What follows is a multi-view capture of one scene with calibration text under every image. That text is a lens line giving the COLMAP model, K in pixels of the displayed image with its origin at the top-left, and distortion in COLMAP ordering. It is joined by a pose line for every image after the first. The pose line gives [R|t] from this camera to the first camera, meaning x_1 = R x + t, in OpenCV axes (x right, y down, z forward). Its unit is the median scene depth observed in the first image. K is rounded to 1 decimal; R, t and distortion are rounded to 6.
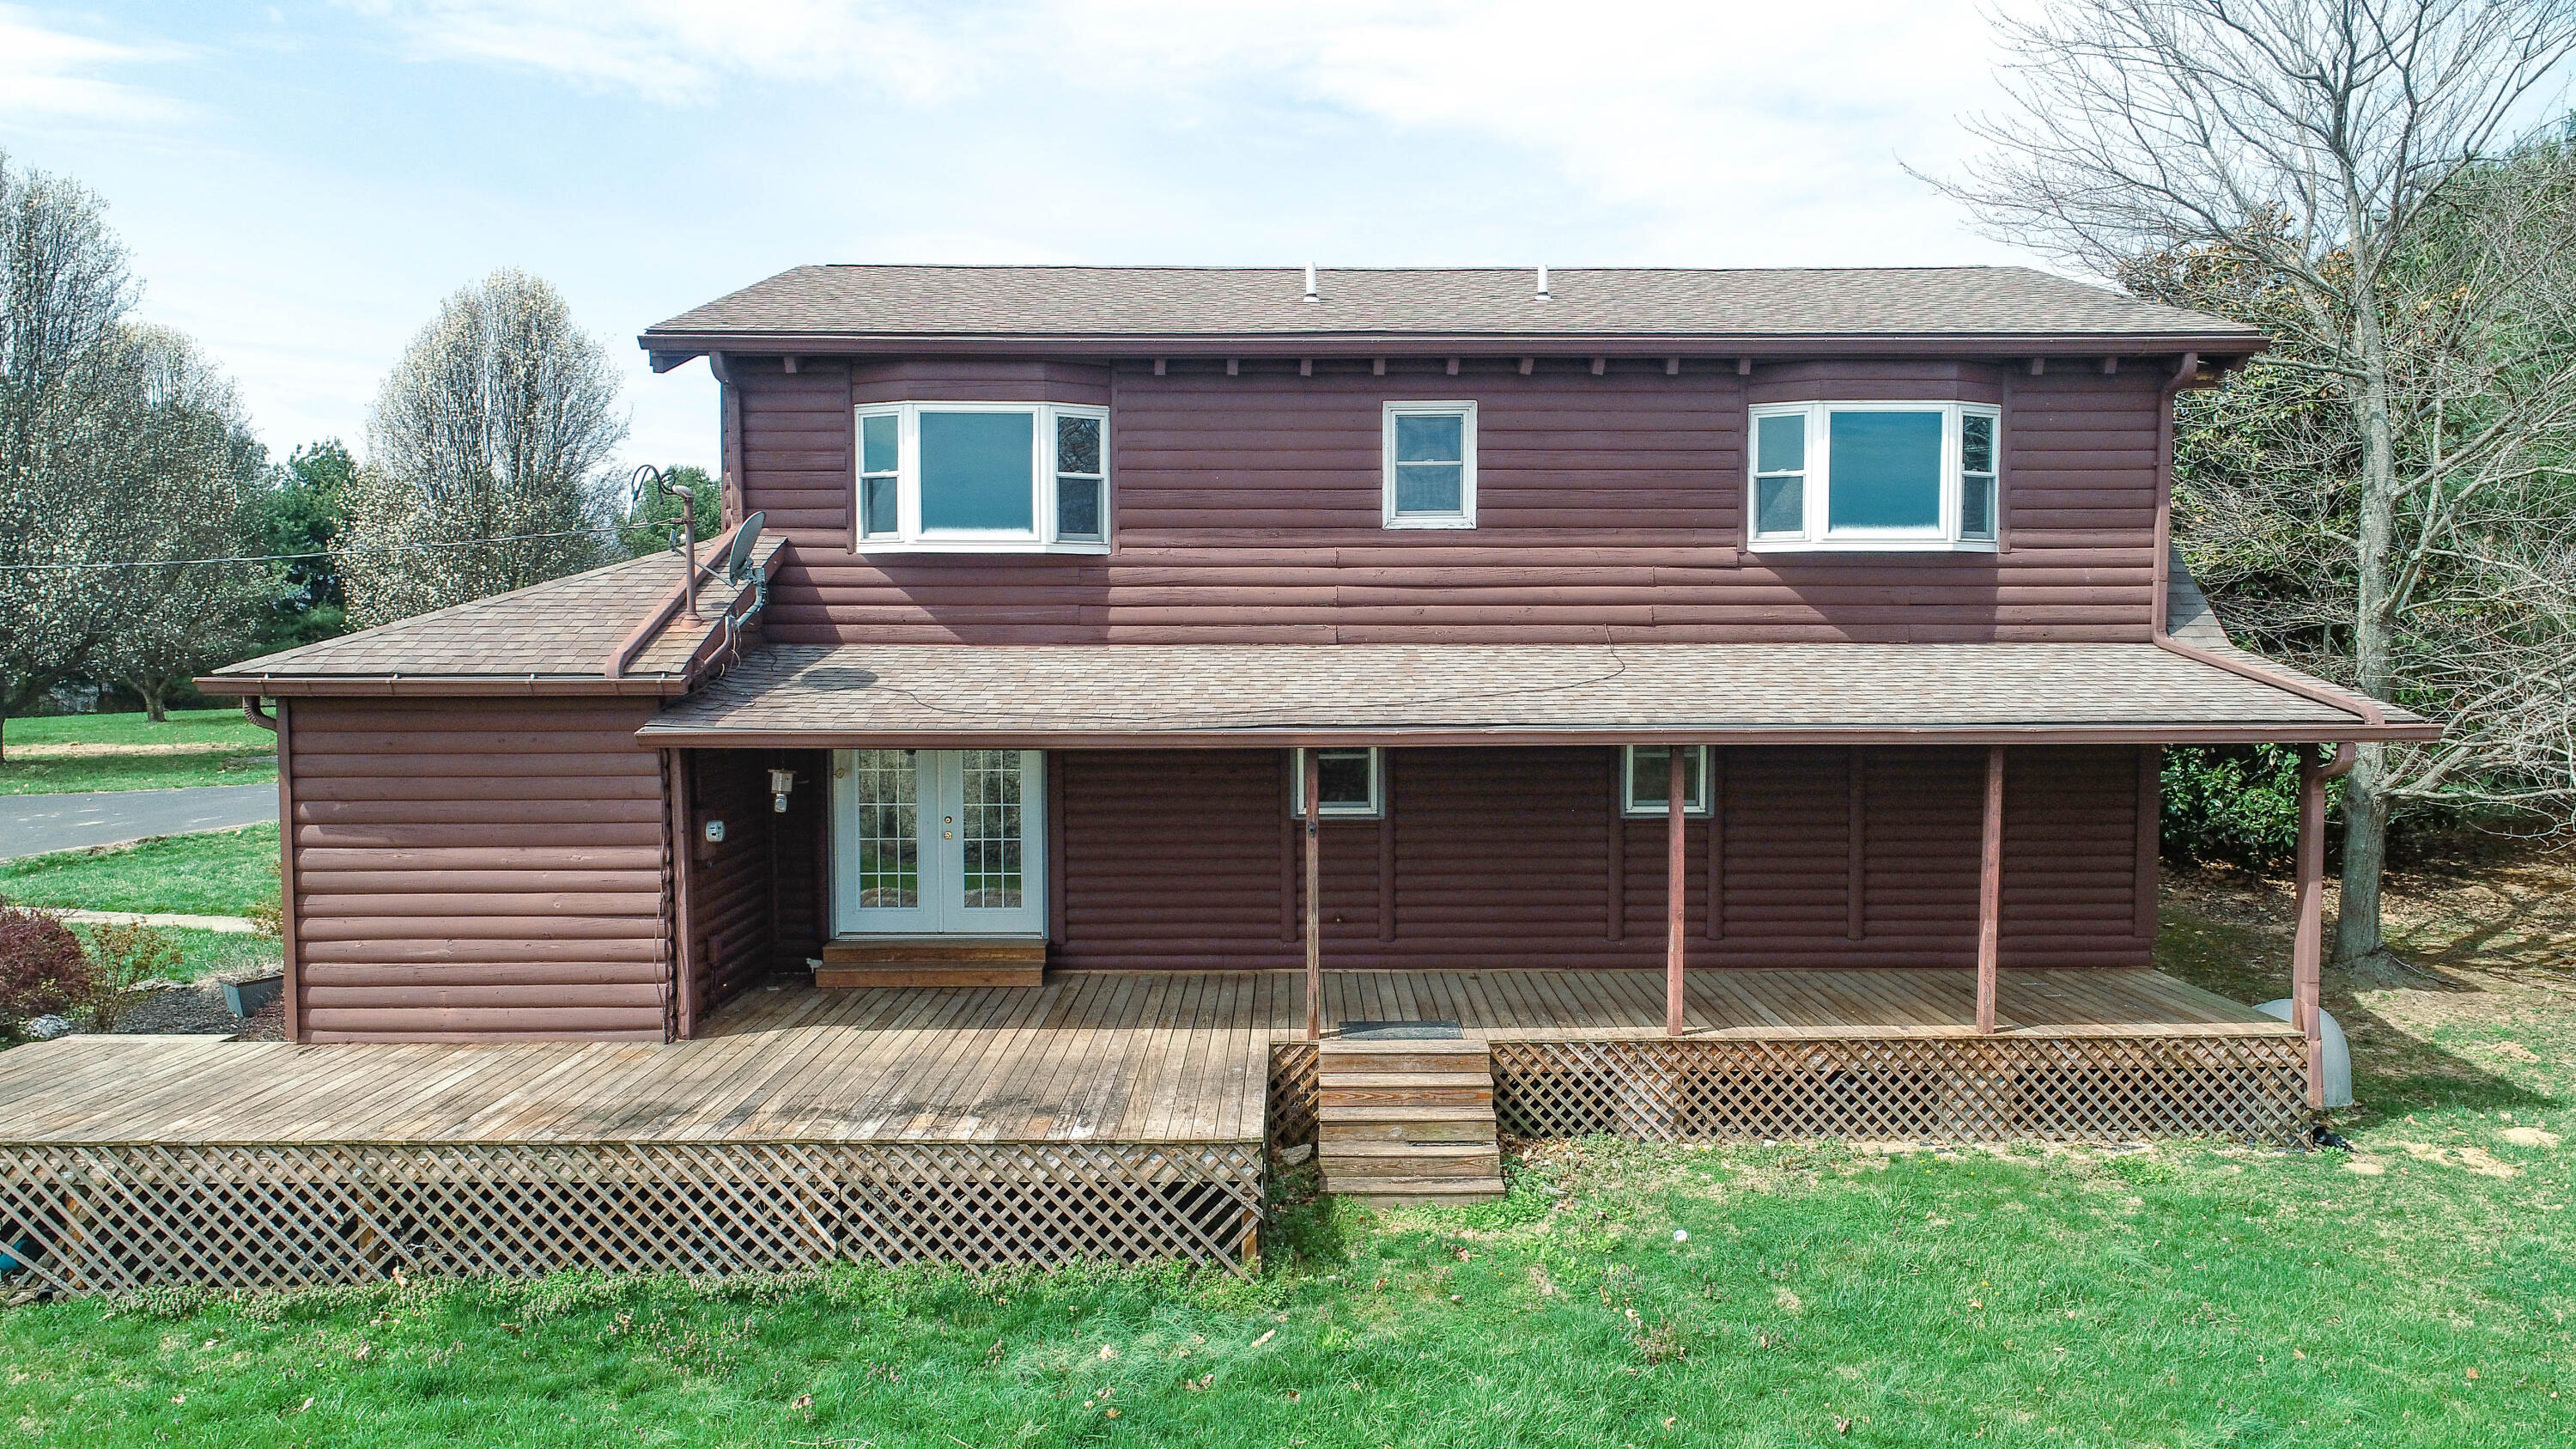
lens RADIAL K [[1727.8, 0, 1285.2], [0, 1727.8, 731.9], [0, 0, 1]] dist [-0.001544, 0.002462]
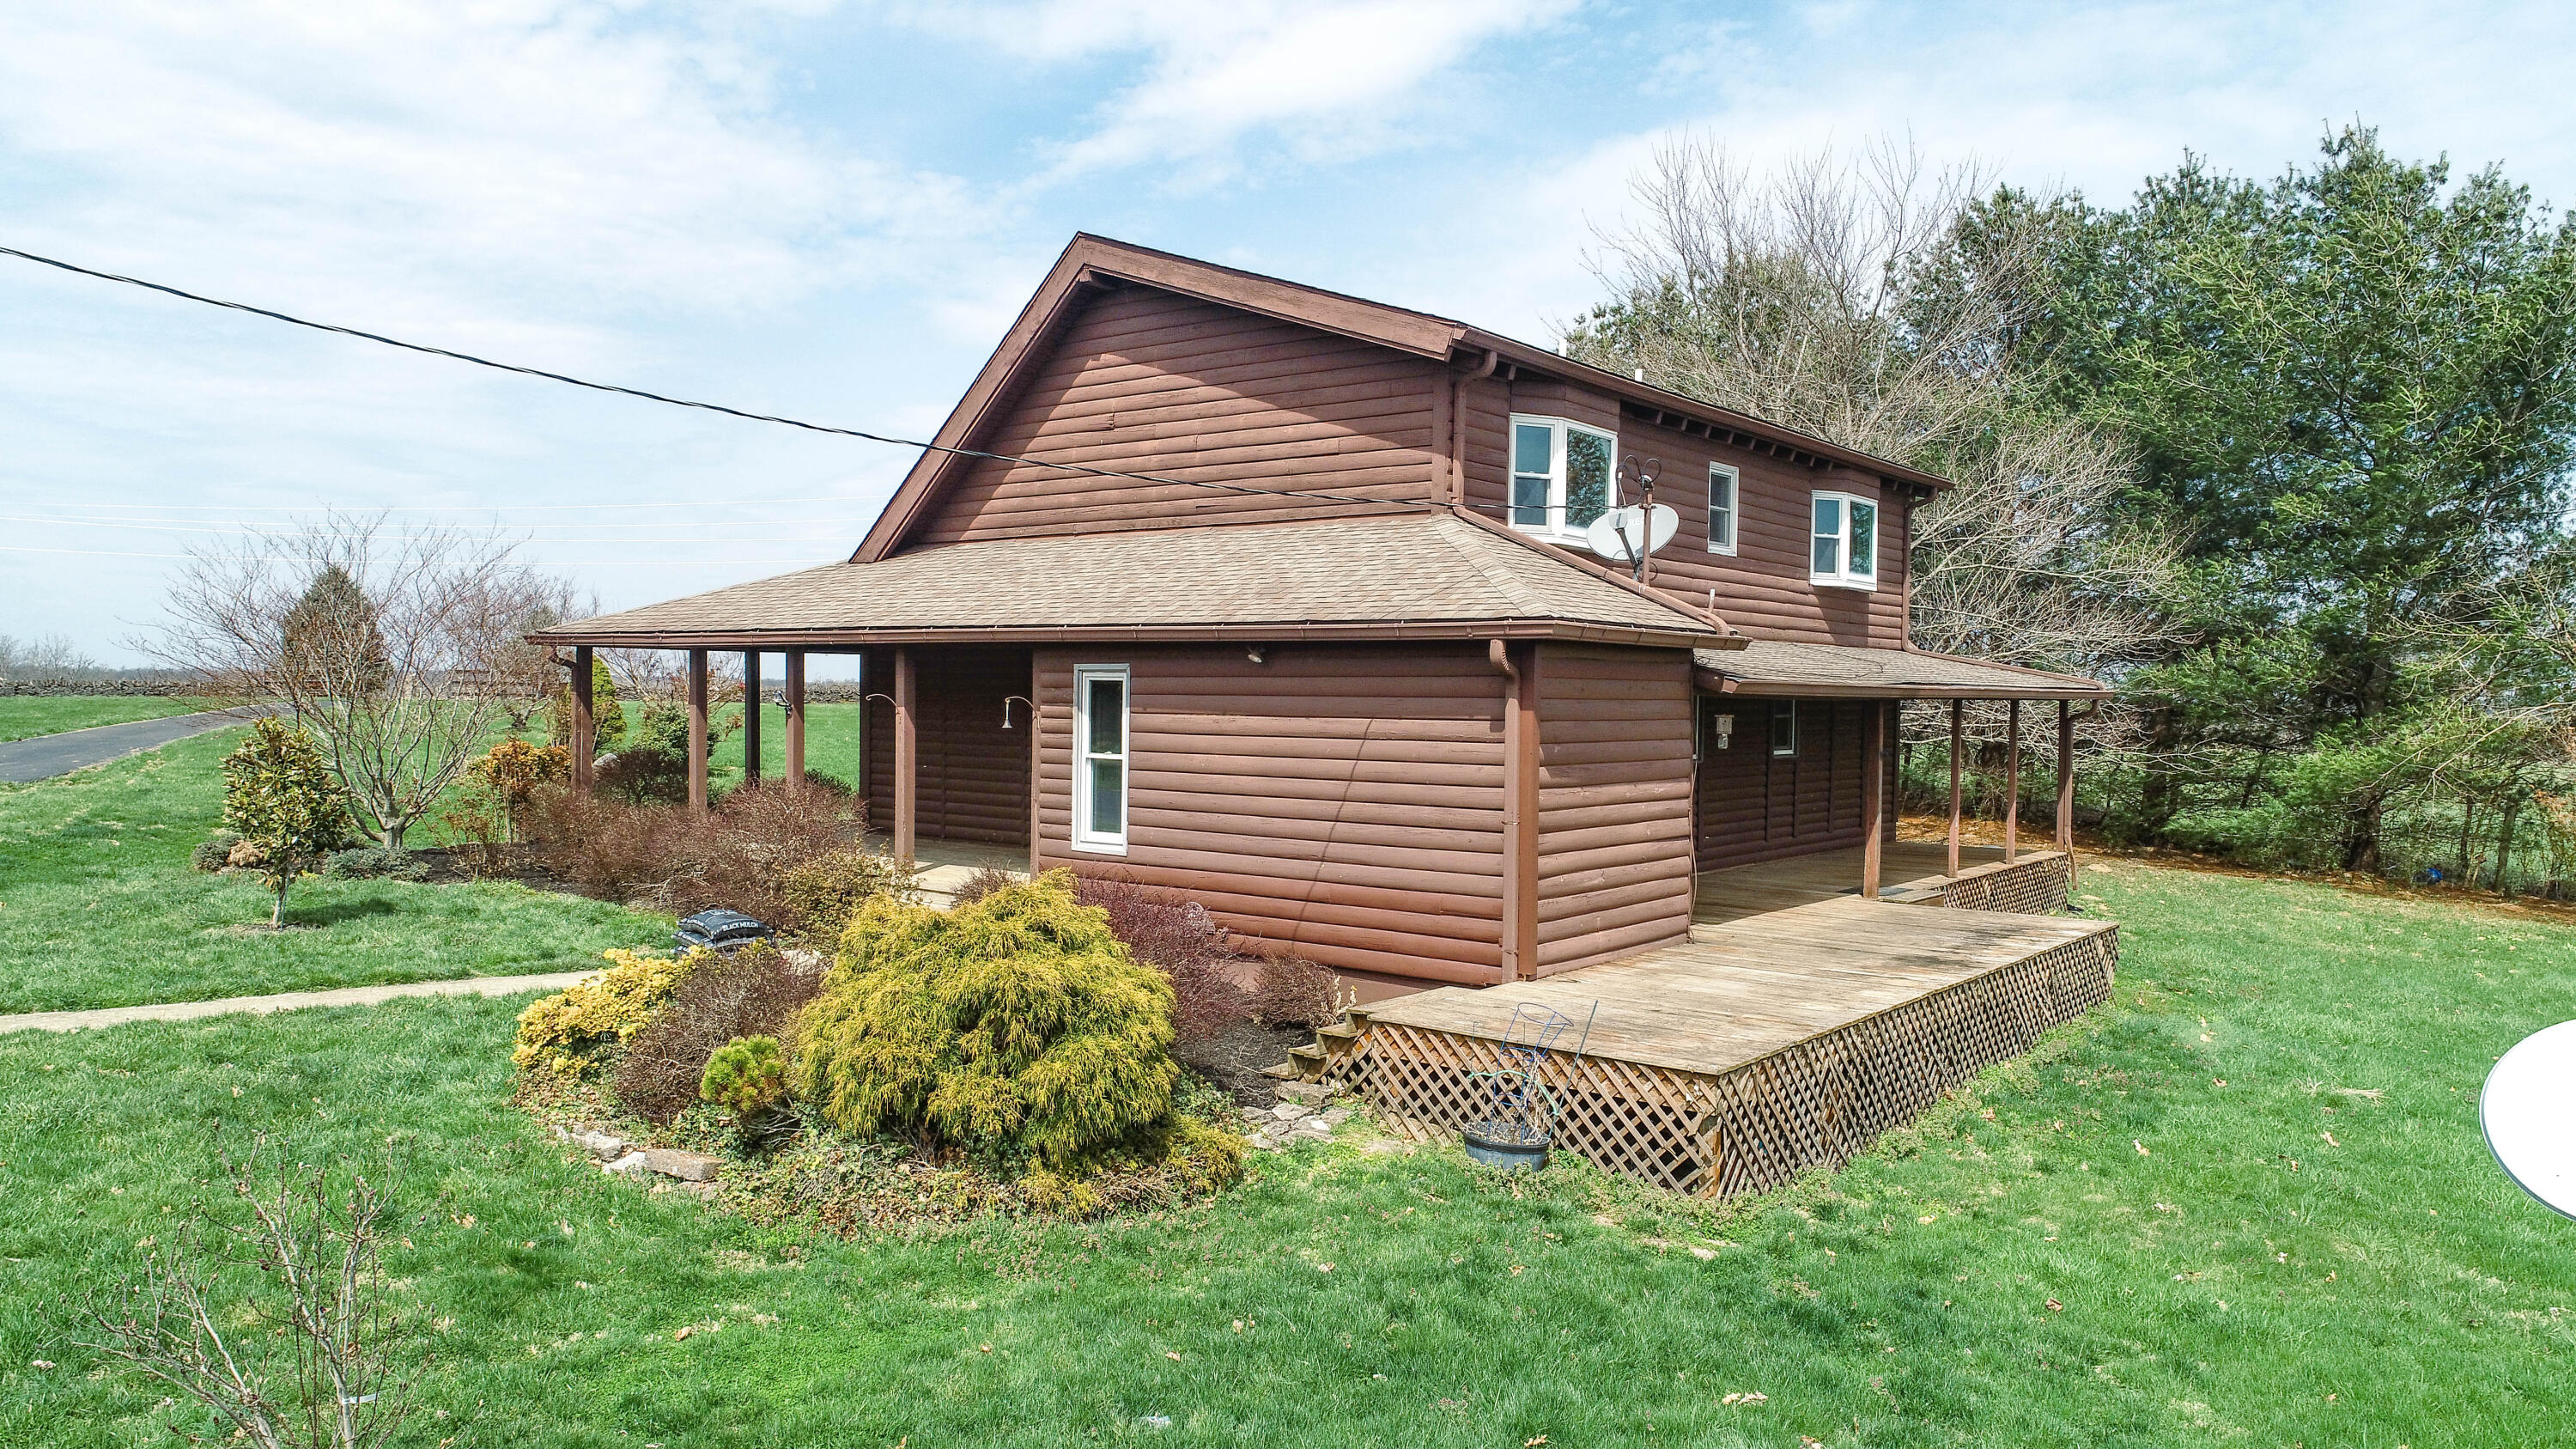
lens RADIAL K [[1727.8, 0, 1285.2], [0, 1727.8, 731.9], [0, 0, 1]] dist [-0.001544, 0.002462]
pose [[0.625624, -0.008595, 0.780077, -1.458900], [0.029854, 0.999471, -0.012931, 0.041035], [-0.779553, 0.031378, 0.625550, 0.465295]]
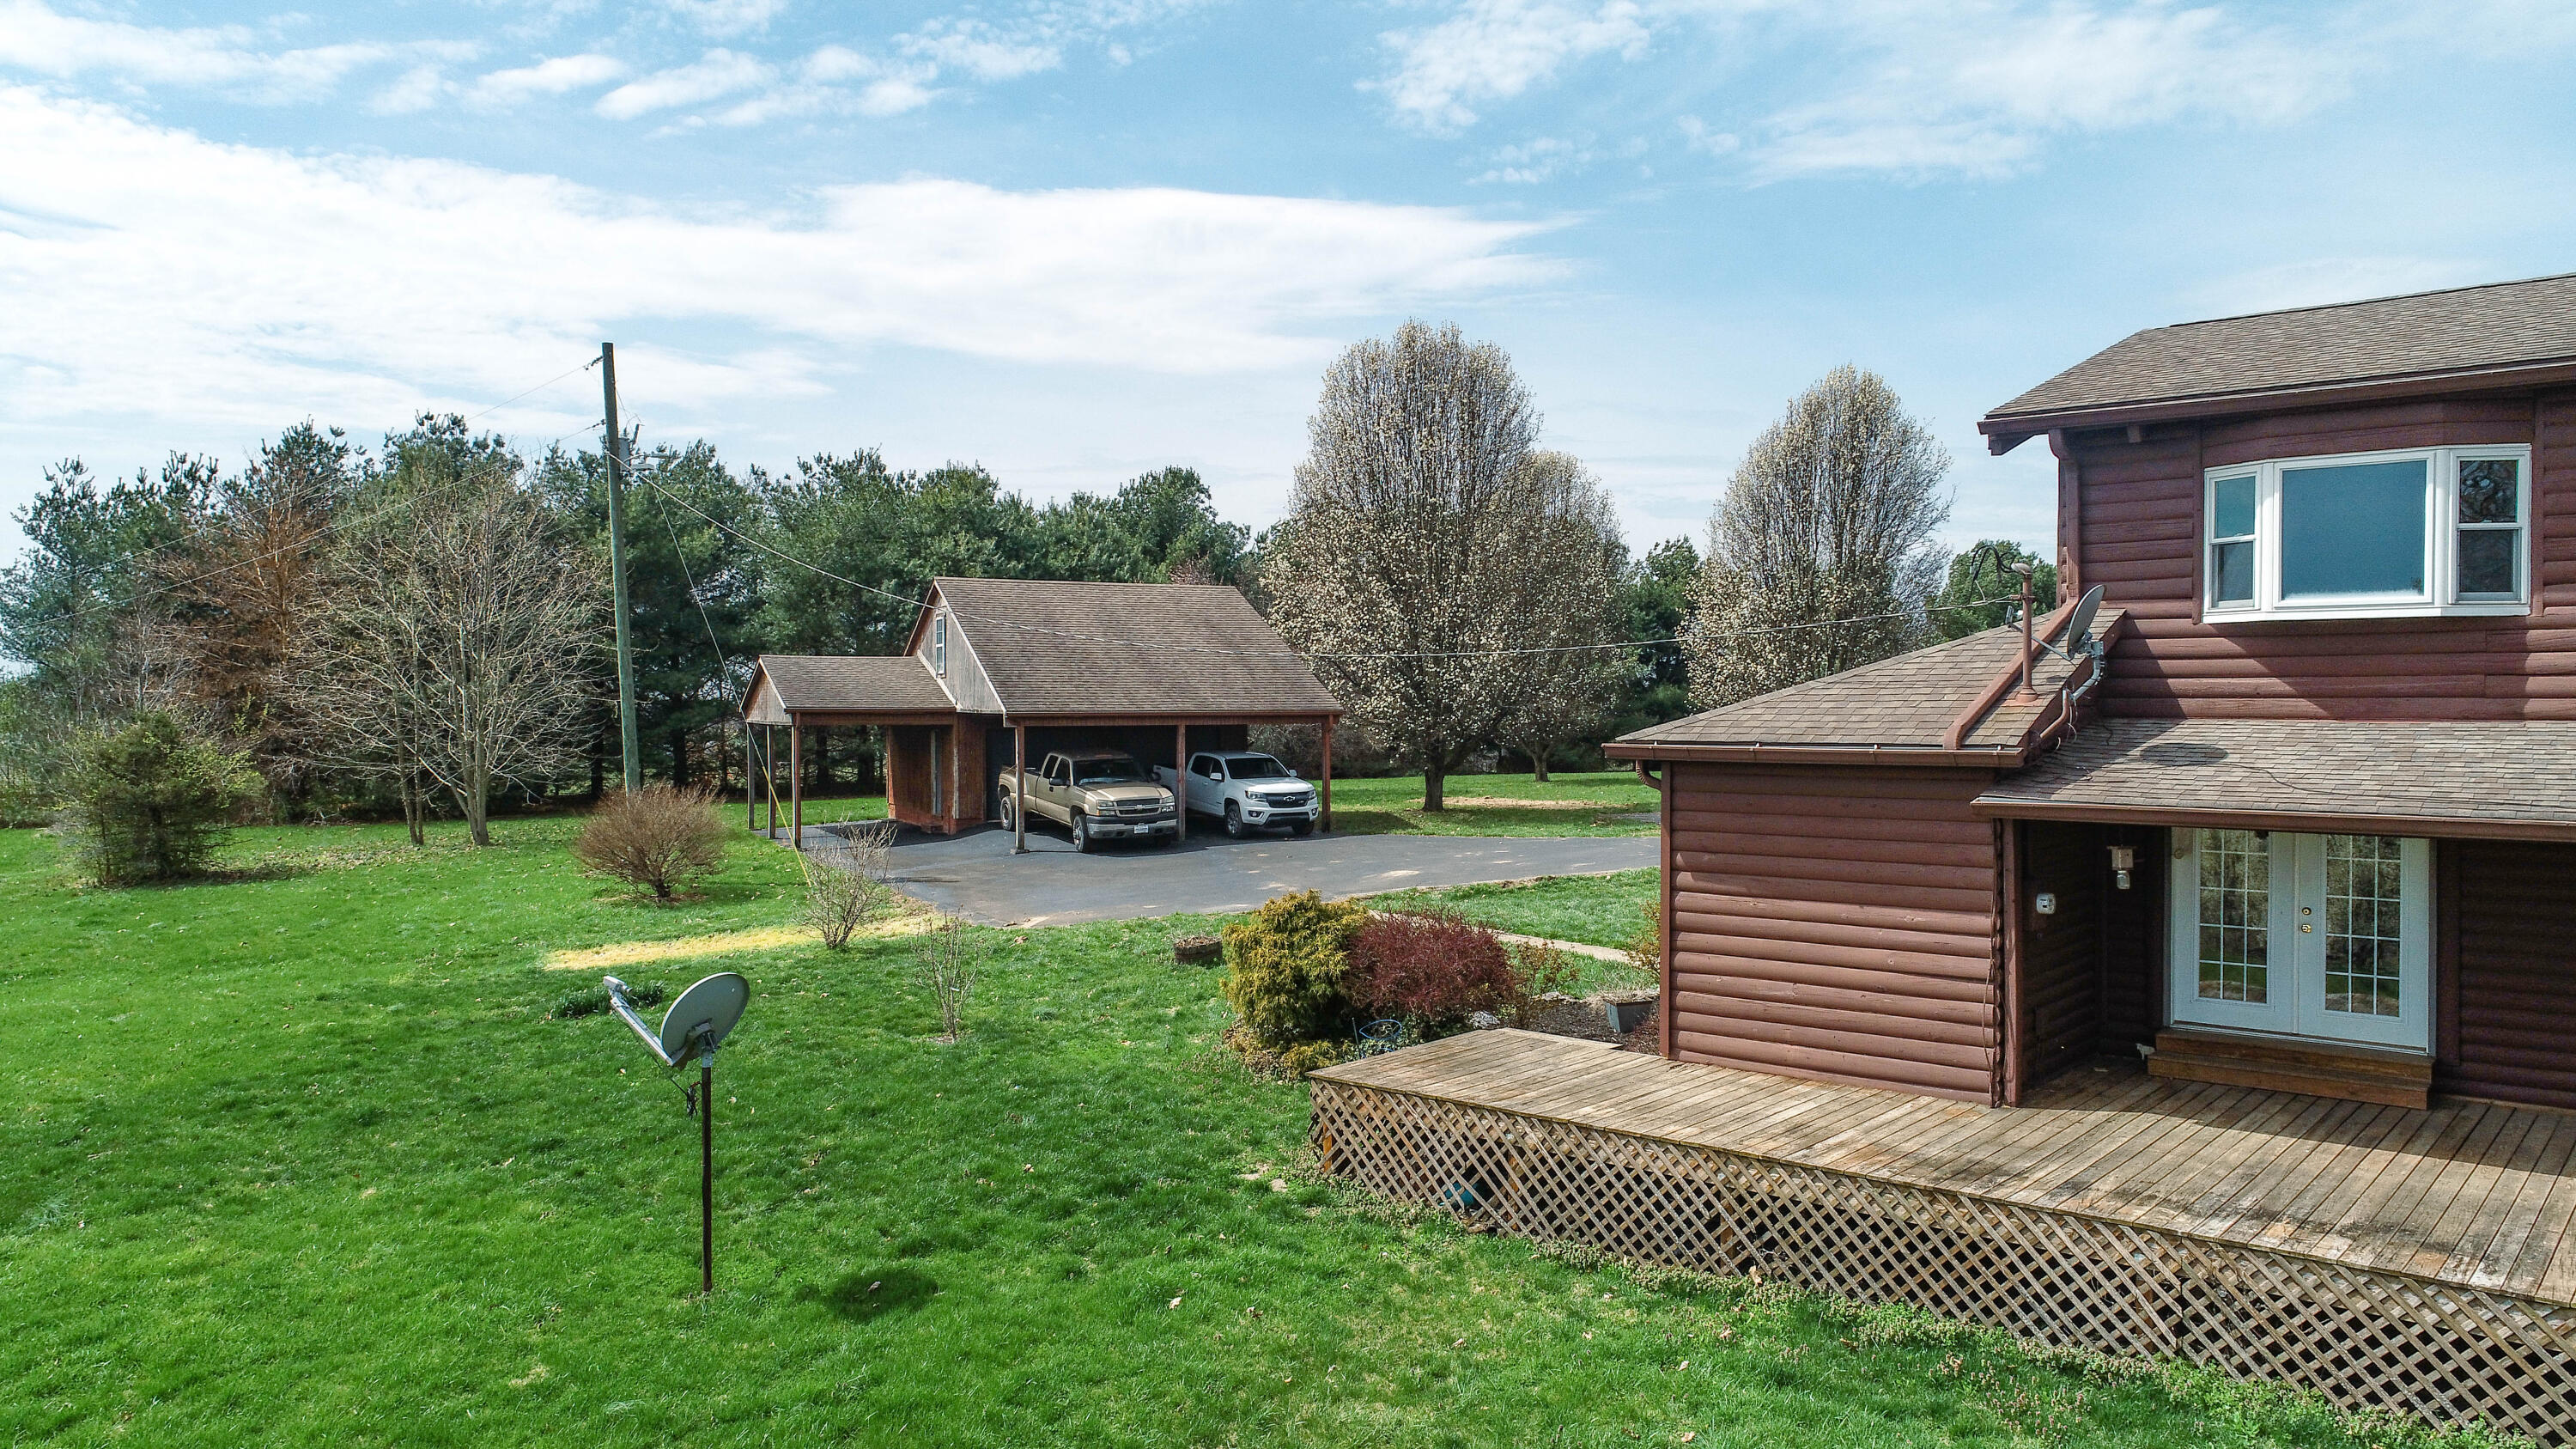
lens RADIAL K [[1727.8, 0, 1285.2], [0, 1727.8, 731.9], [0, 0, 1]] dist [-0.001544, 0.002462]
pose [[0.753922, 0.009430, -0.656896, -0.004265], [-0.037956, 0.998852, -0.029224, 0.004112], [0.655867, 0.046966, 0.753414, -0.055956]]
